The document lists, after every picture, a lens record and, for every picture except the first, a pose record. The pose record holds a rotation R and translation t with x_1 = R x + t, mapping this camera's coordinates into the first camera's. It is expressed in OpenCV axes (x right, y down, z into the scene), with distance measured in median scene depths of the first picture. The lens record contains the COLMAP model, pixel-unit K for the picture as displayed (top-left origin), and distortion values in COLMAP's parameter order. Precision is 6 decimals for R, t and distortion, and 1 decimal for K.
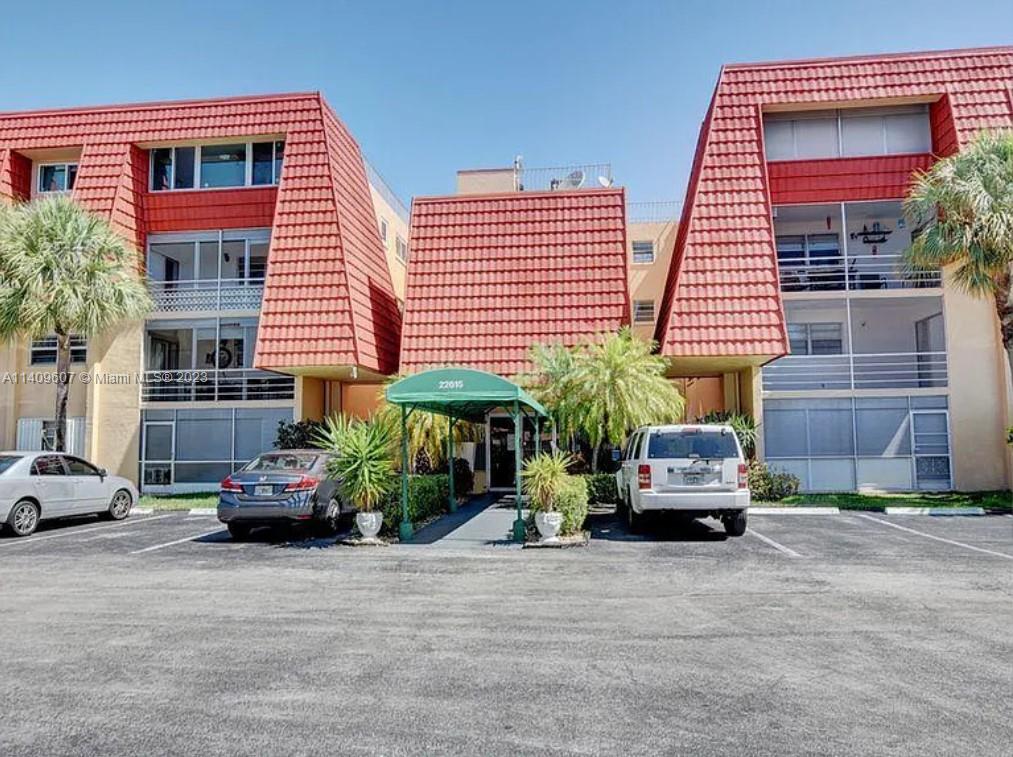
lens RADIAL K [[792.4, 0, 506.5], [0, 792.4, 378.5], [0, 0, 1]] dist [-0.000462, 0.000562]
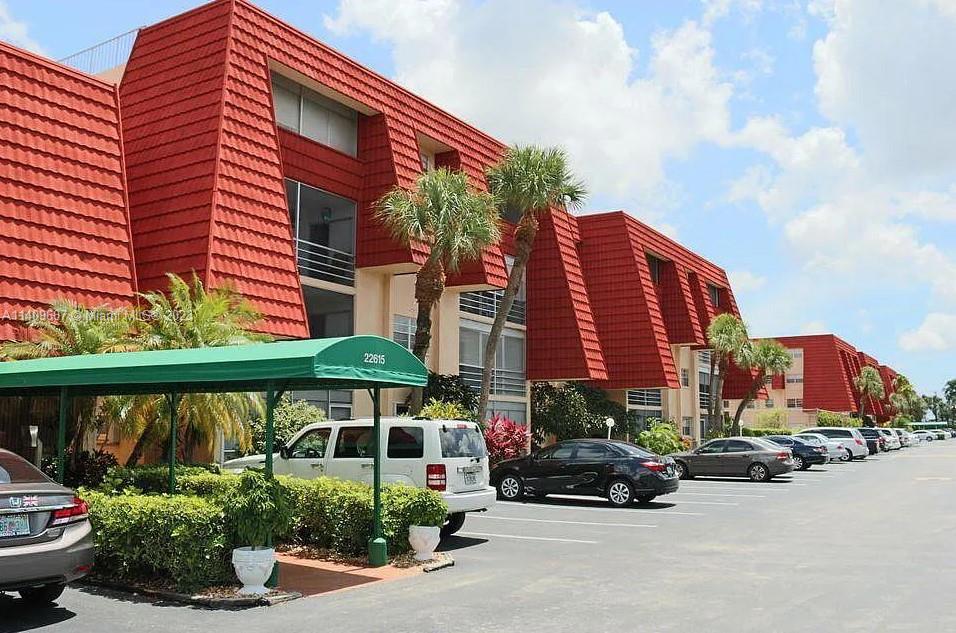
lens RADIAL K [[900.5, 0, 478.0], [0, 900.5, 316.5], [0, 0, 1]] dist [-0.004212, -0.001524]
pose [[0.459193, 0.130576, 0.878688, -0.718096], [-0.096102, 0.990635, -0.096990, 0.038017], [-0.883123, -0.039907, 0.467441, 0.491374]]
